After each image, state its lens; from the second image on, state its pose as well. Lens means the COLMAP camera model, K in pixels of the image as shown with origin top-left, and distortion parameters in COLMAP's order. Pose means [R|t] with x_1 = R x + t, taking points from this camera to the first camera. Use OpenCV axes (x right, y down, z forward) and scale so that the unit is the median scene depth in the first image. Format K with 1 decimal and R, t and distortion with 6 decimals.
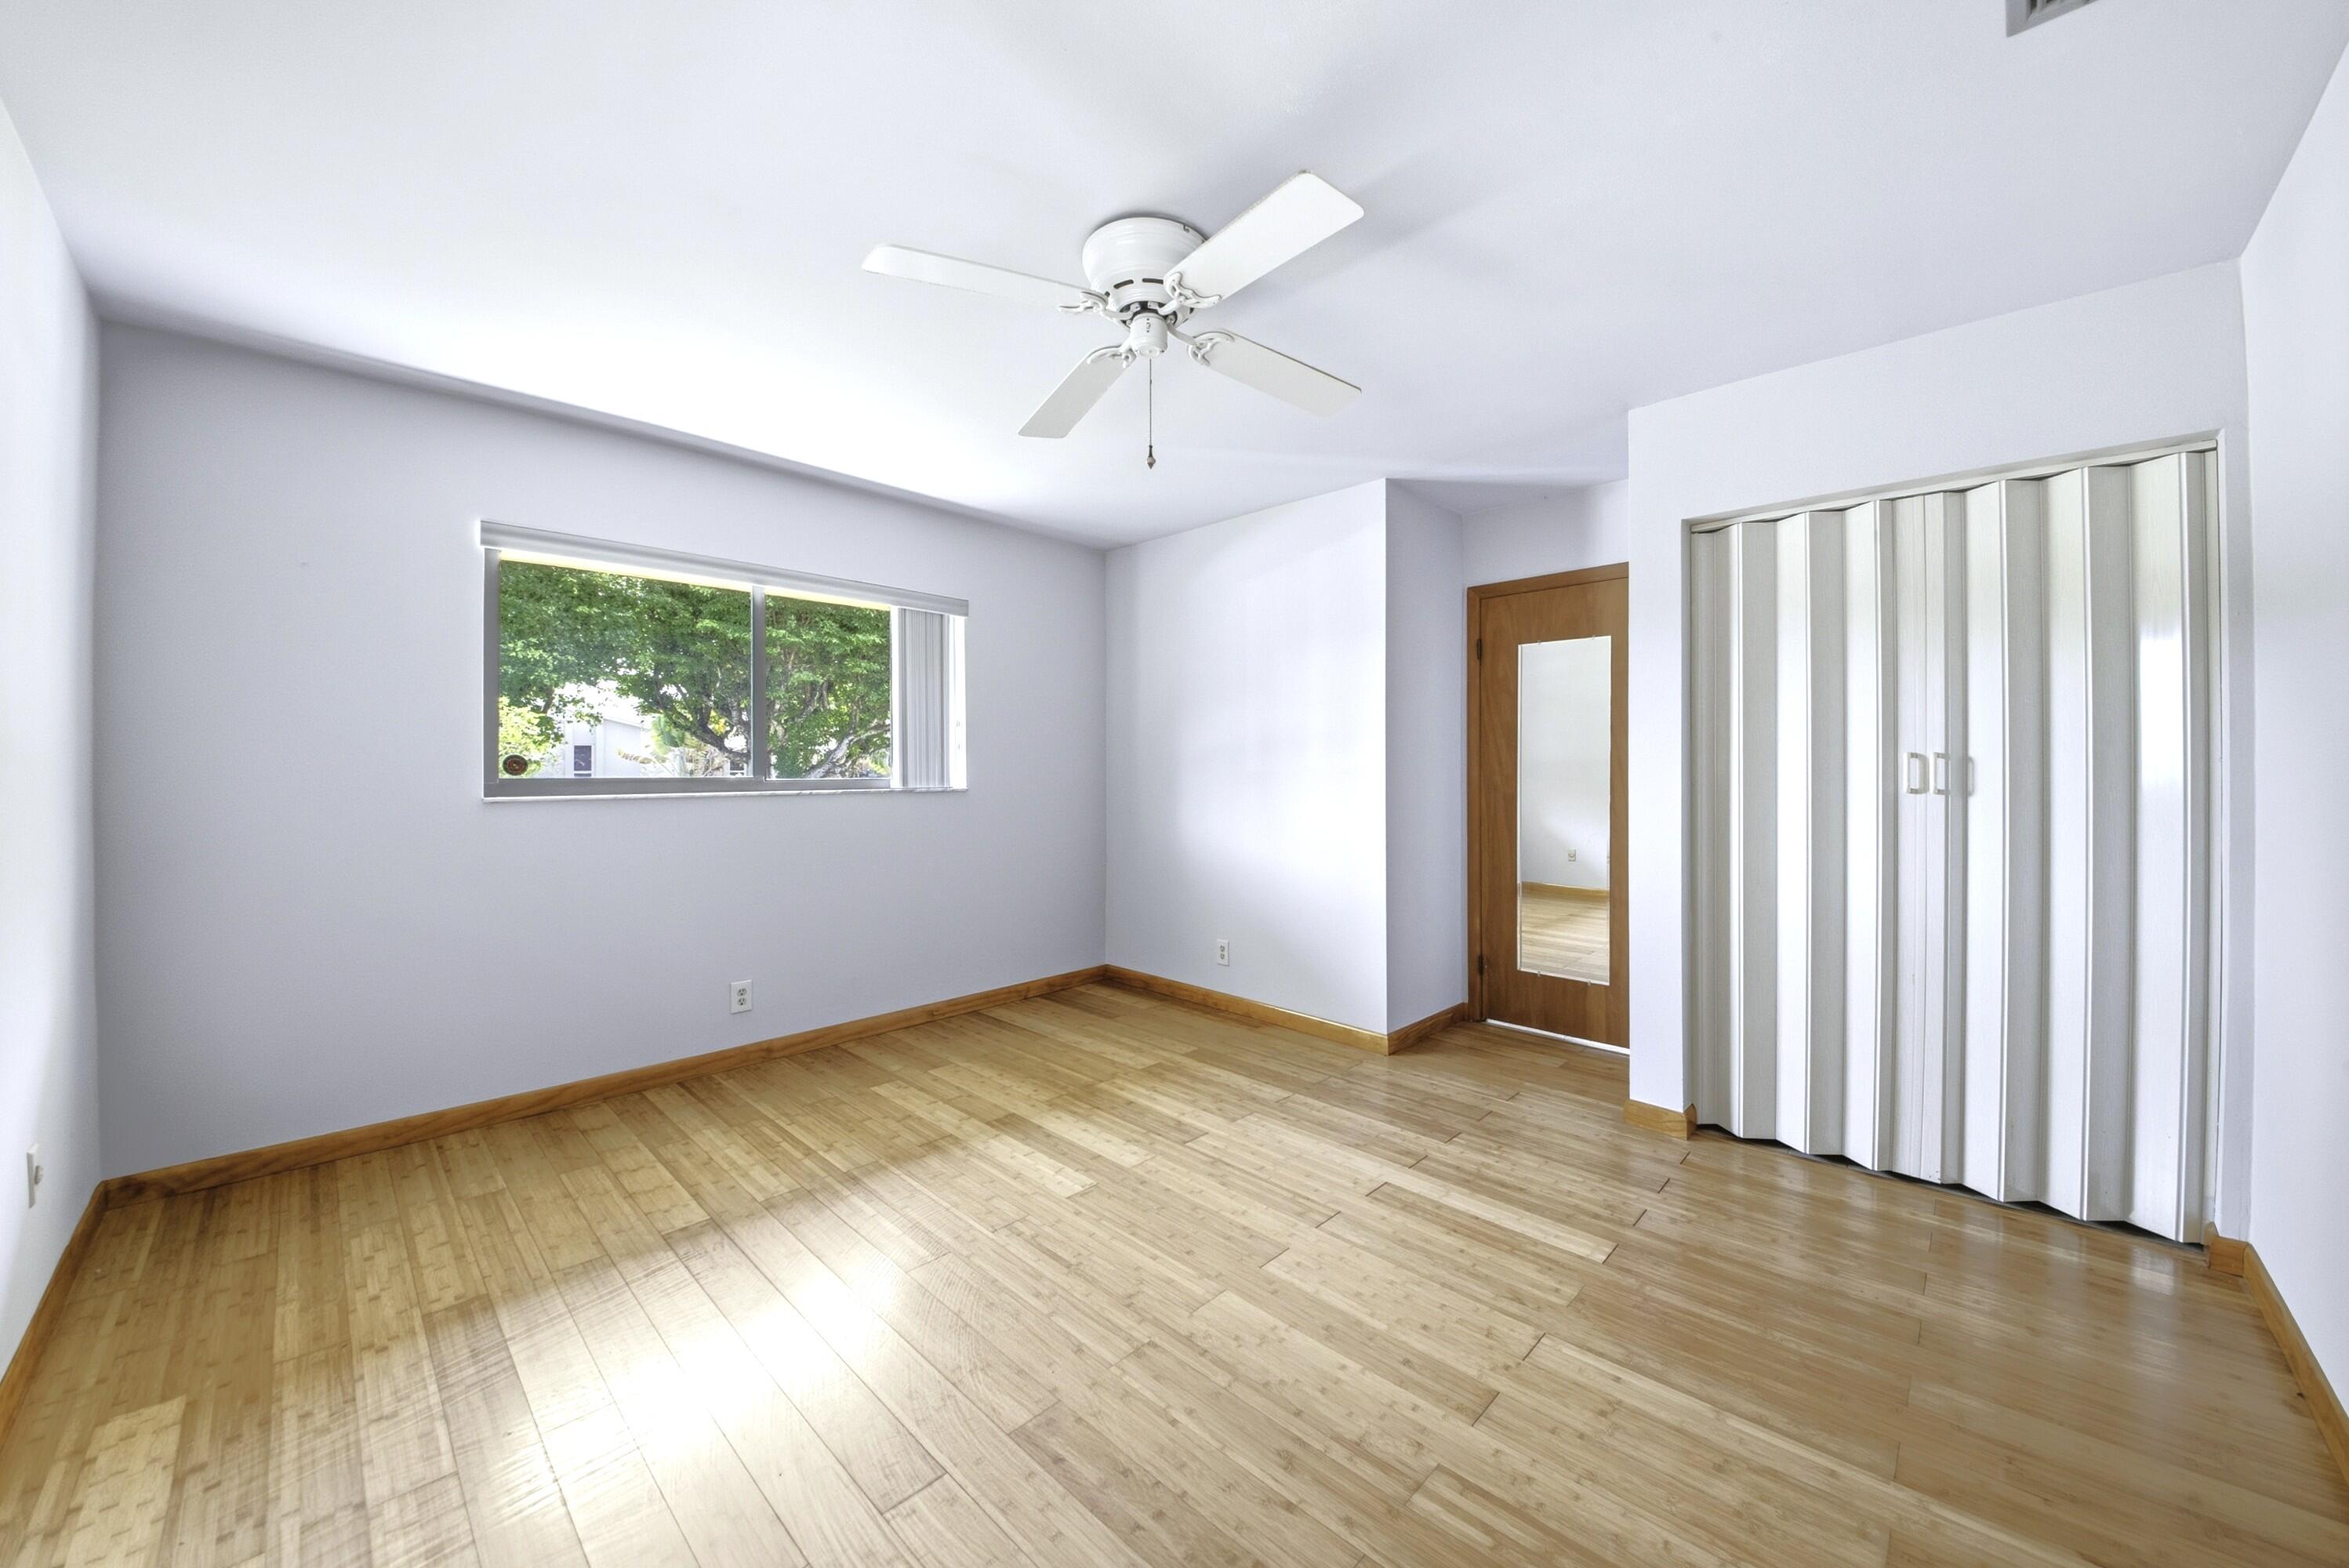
lens RADIAL K [[877.0, 0, 1177.6], [0, 877.0, 767.8], [0, 0, 1]] dist [-0.002951, -0.000728]
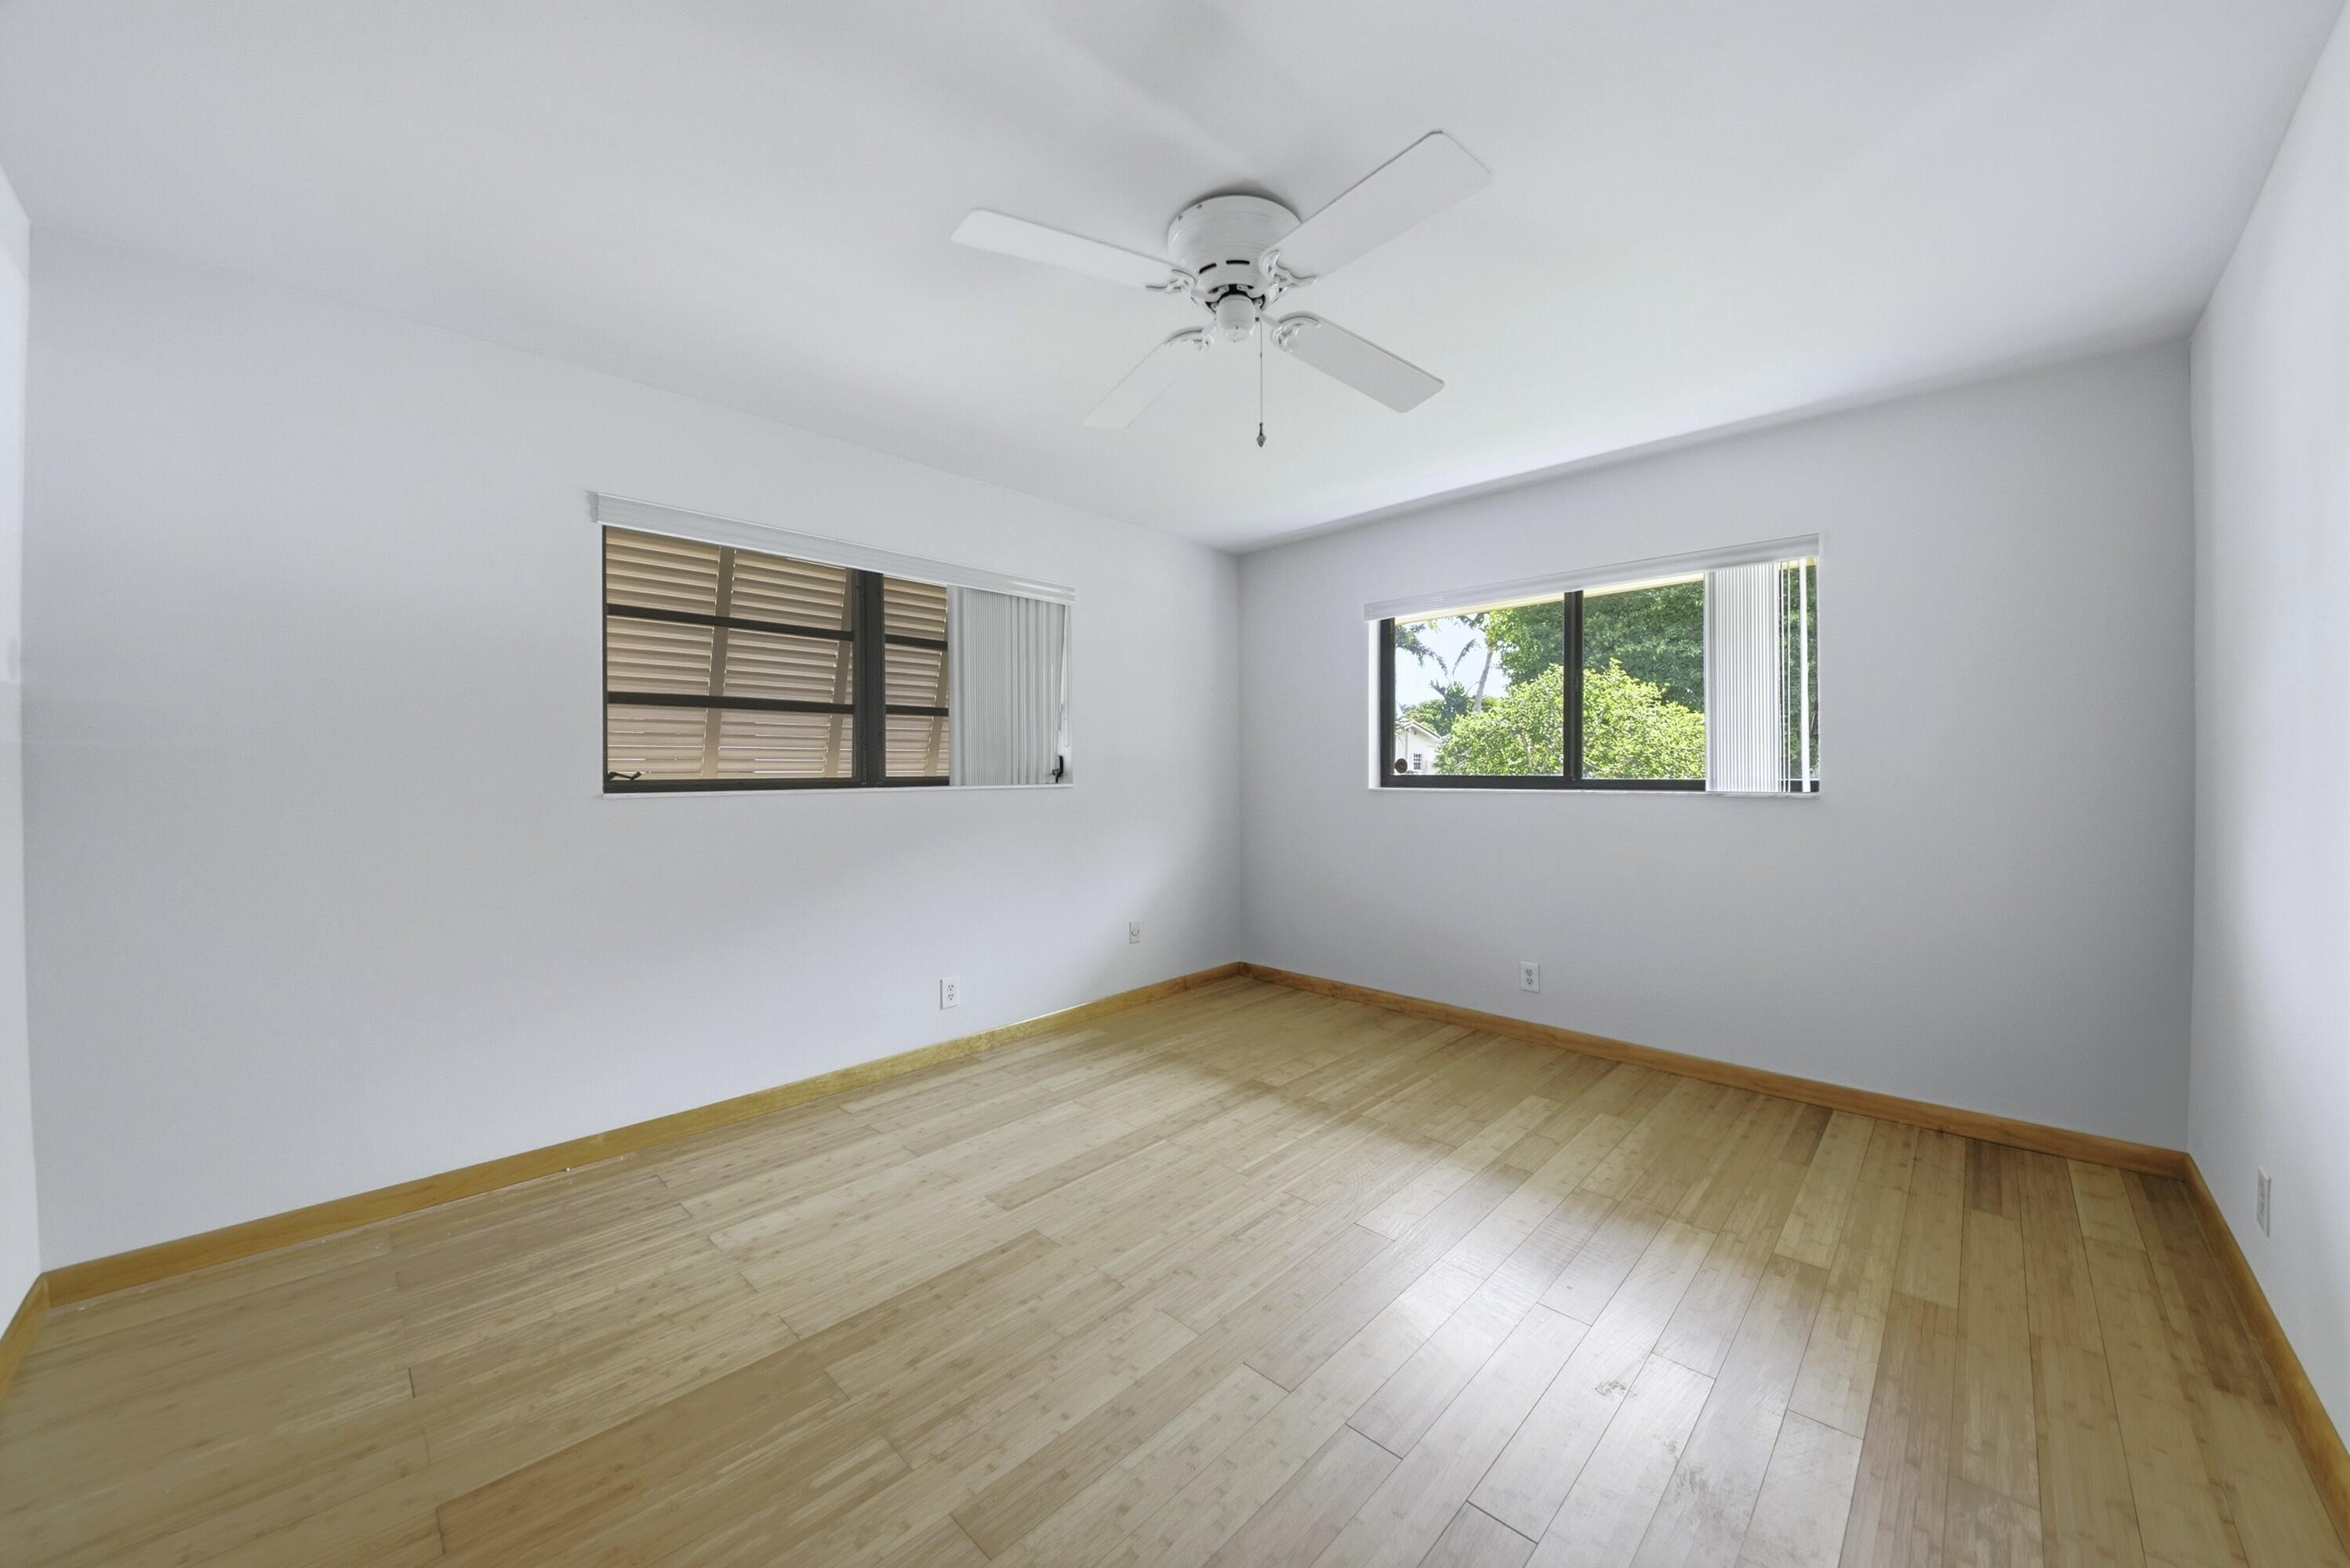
lens RADIAL K [[829.4, 0, 1178.5], [0, 829.4, 777.5], [0, 0, 1]] dist [0.002115, -0.000336]
pose [[0.010398, 0.018748, -0.999770, 0.712625], [-0.001295, 0.999824, 0.018735, -0.008714], [0.999945, 0.001100, 0.010420, 0.744672]]
